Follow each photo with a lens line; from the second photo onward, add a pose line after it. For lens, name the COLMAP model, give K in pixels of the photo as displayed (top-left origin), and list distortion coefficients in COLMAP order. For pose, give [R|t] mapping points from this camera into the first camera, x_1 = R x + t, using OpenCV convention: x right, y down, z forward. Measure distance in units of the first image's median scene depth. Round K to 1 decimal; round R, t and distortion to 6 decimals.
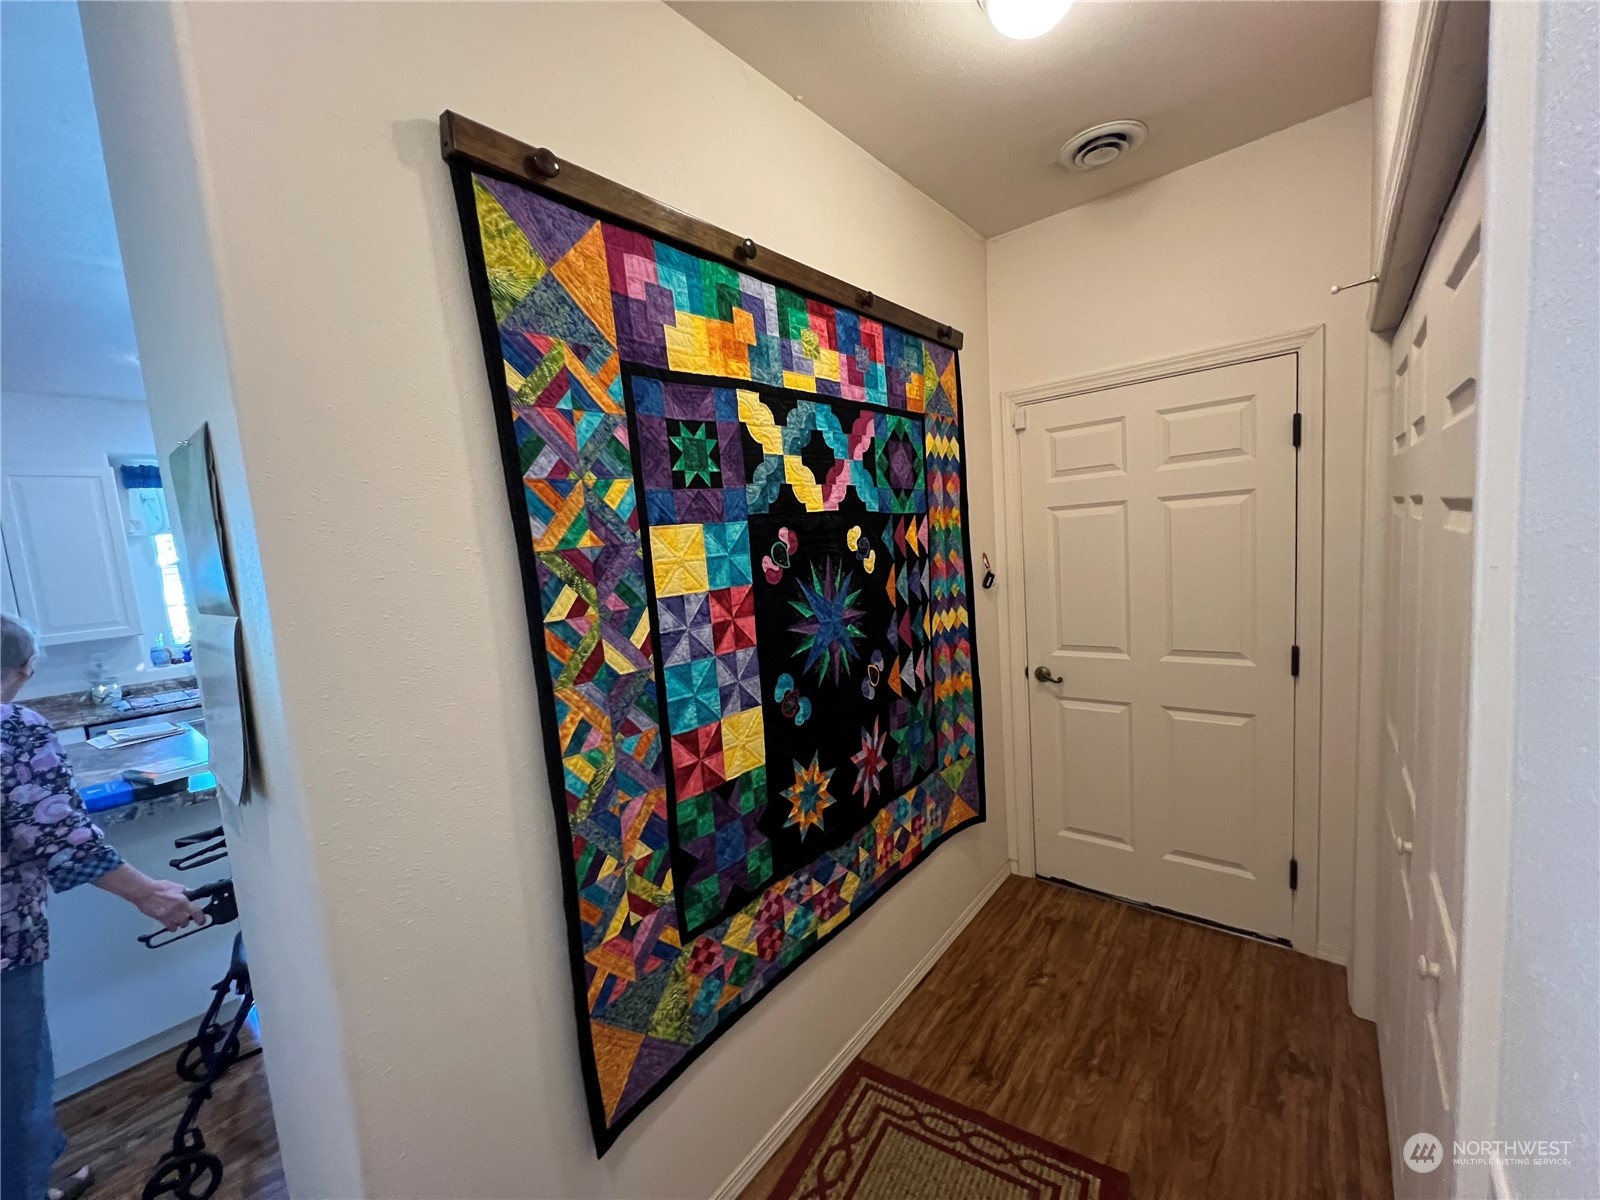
lens RADIAL K [[639.4, 0, 809.5], [0, 639.4, 604.8], [0, 0, 1]] dist [0.000434, 0.000255]
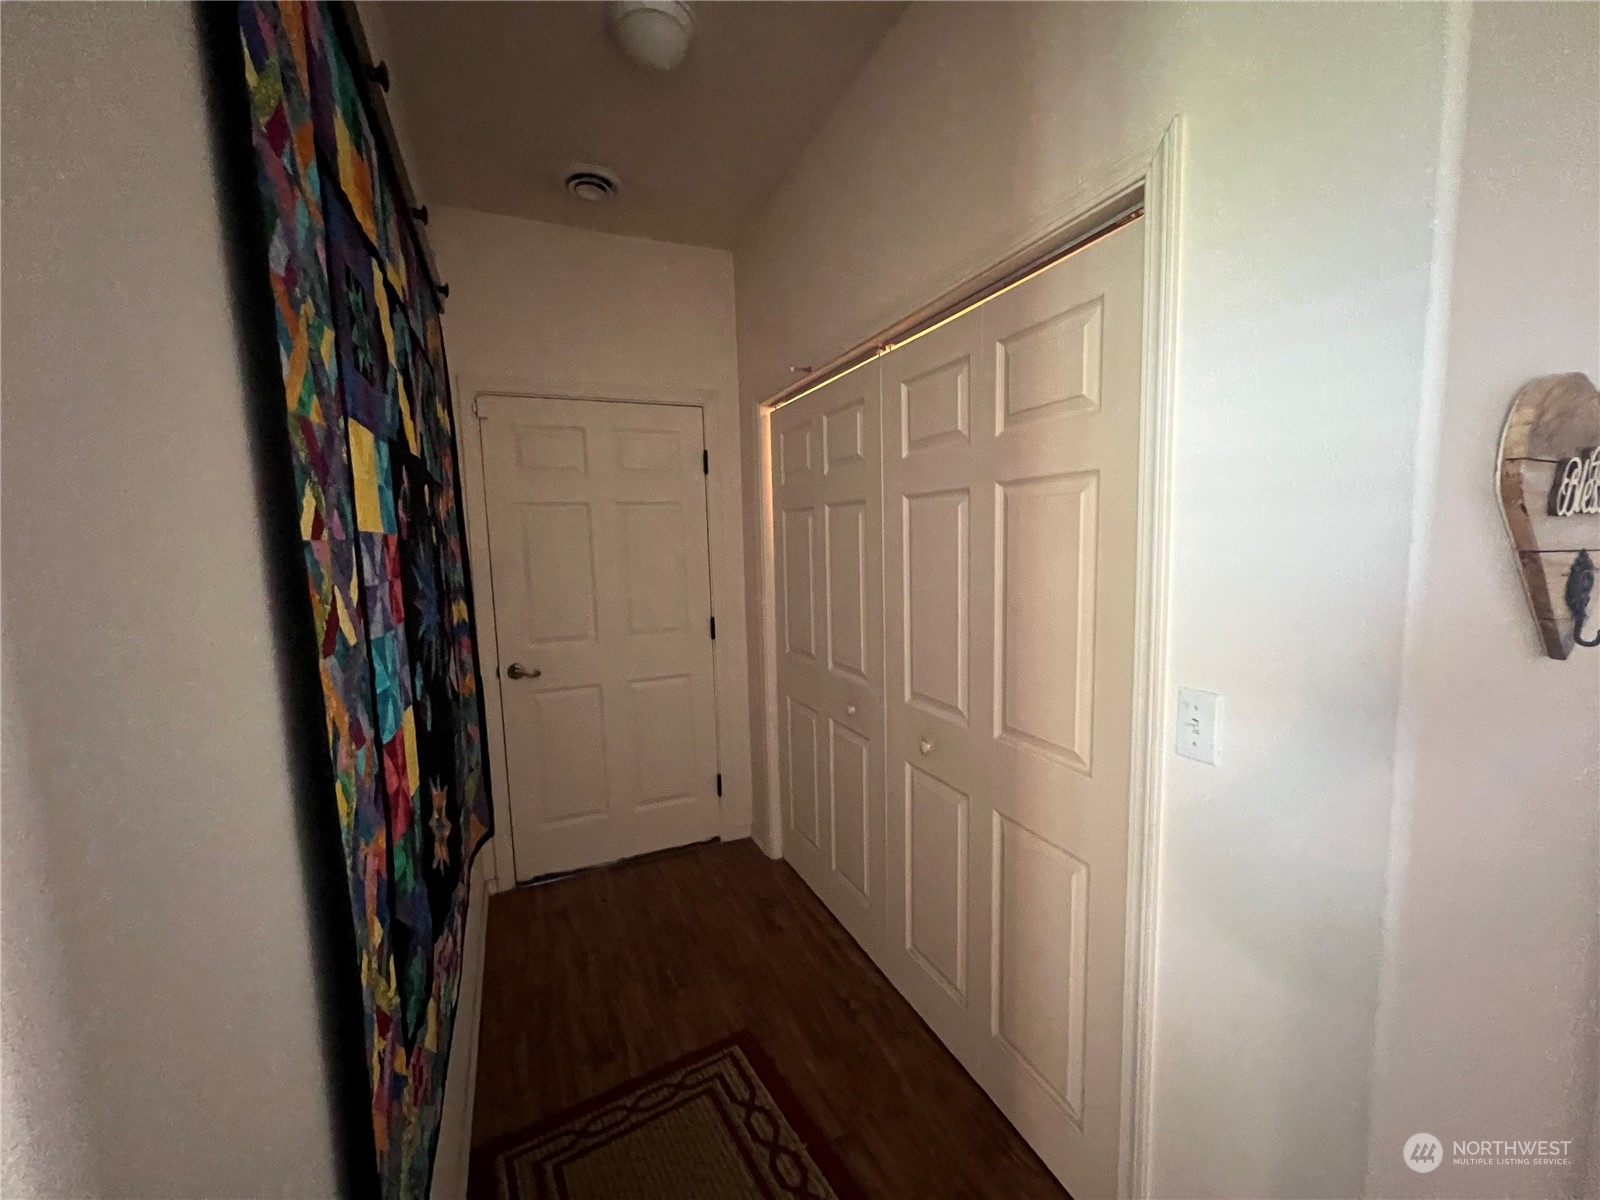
lens RADIAL K [[639.4, 0, 808.8], [0, 639.4, 601.1], [0, 0, 1]] dist [0.000434, 0.000255]
pose [[0.453438, -0.028252, 0.890840, -0.488173], [0.085104, 0.996303, -0.011722, 0.082438], [-0.887215, 0.081130, 0.454166, 0.241166]]
